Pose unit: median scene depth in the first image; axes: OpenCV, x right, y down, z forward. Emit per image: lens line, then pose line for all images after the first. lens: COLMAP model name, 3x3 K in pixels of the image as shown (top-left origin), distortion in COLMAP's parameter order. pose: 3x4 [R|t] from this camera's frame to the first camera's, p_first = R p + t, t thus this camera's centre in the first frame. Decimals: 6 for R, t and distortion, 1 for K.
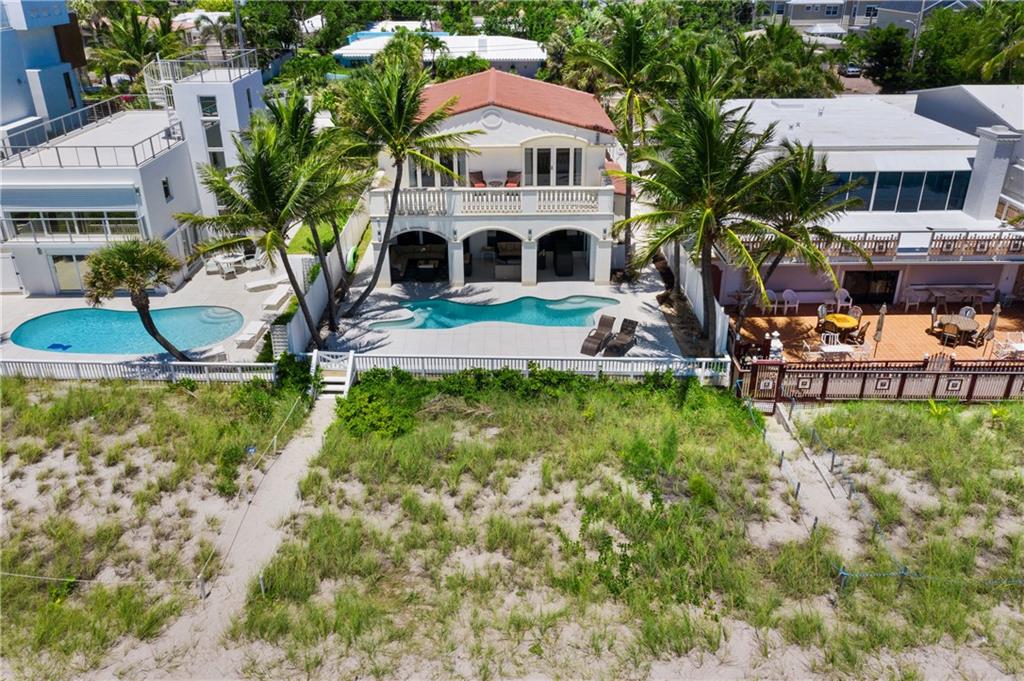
lens RADIAL K [[811.0, 0, 512.0], [0, 811.0, 340.5], [0, 0, 1]] dist [0.001276, 0.000168]
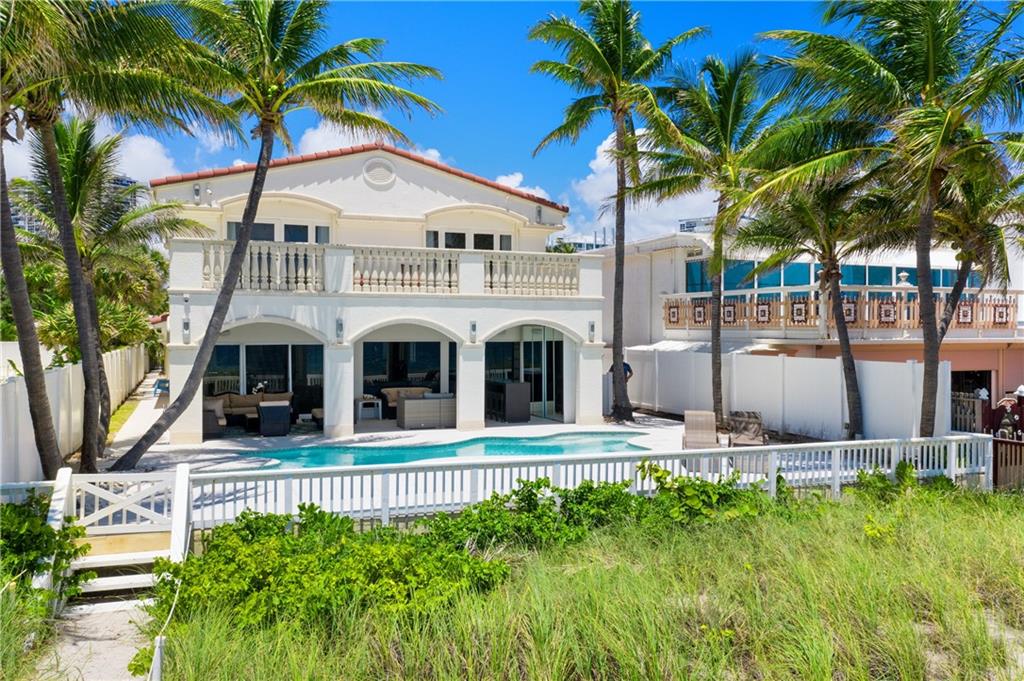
lens RADIAL K [[813.0, 0, 512.0], [0, 813.0, 340.5], [0, 0, 1]] dist [-0.007023, 0.003080]
pose [[0.932486, 0.002883, 0.361195, -0.186171], [0.151012, 0.905271, -0.397090, 0.121477], [-0.328124, 0.424825, 0.843717, 0.615830]]
